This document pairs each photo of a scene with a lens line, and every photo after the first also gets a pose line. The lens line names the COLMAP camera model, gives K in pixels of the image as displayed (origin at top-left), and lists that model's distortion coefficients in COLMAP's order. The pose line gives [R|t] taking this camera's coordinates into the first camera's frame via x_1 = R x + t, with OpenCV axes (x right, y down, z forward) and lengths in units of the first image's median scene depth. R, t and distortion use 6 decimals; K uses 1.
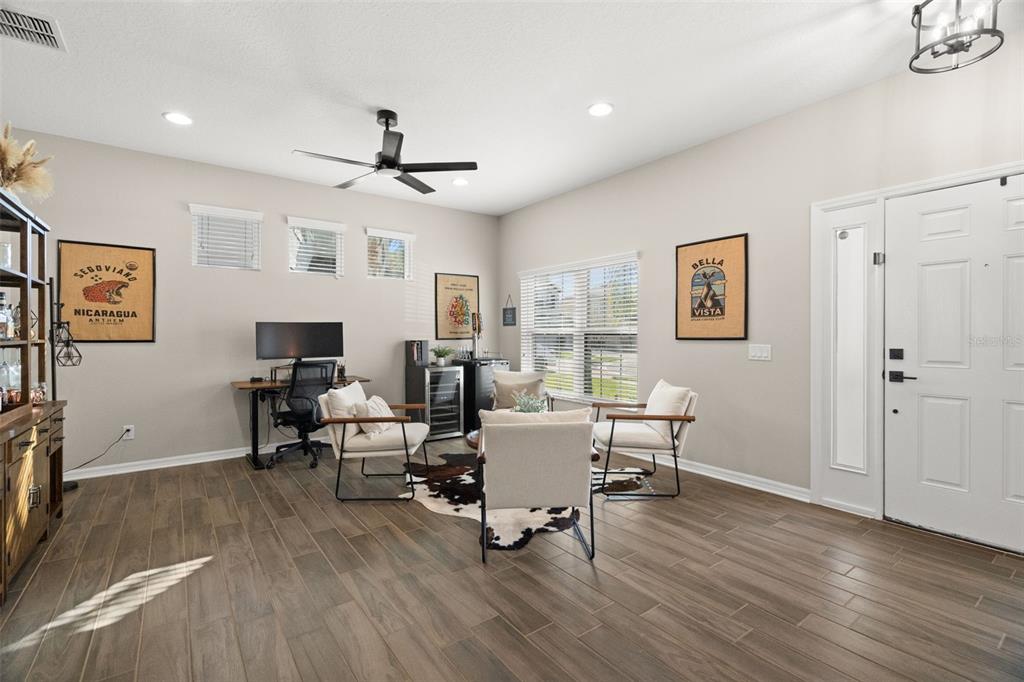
lens RADIAL K [[465.2, 0, 506.7], [0, 465.2, 335.5], [0, 0, 1]] dist [0.005206, 0.000730]
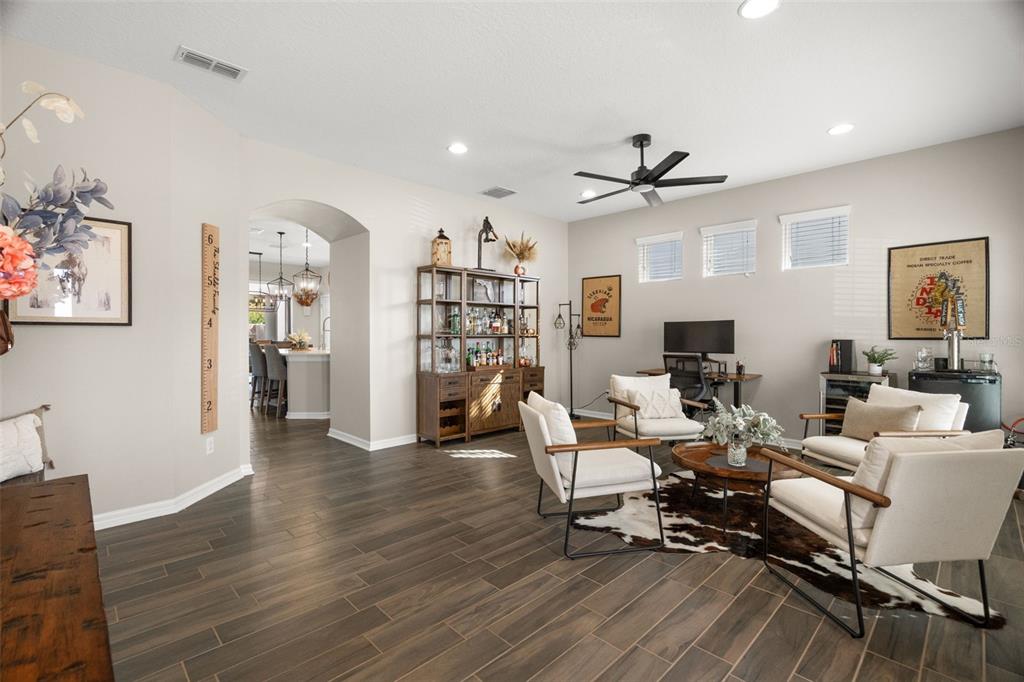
lens RADIAL K [[465.2, 0, 516.2], [0, 465.2, 342.4], [0, 0, 1]] dist [0.005206, 0.000730]
pose [[0.150642, 0.022709, -0.988328, 0.730265], [-0.004480, 0.999742, 0.022289, -0.000213], [0.988578, 0.001070, 0.150705, 0.475295]]
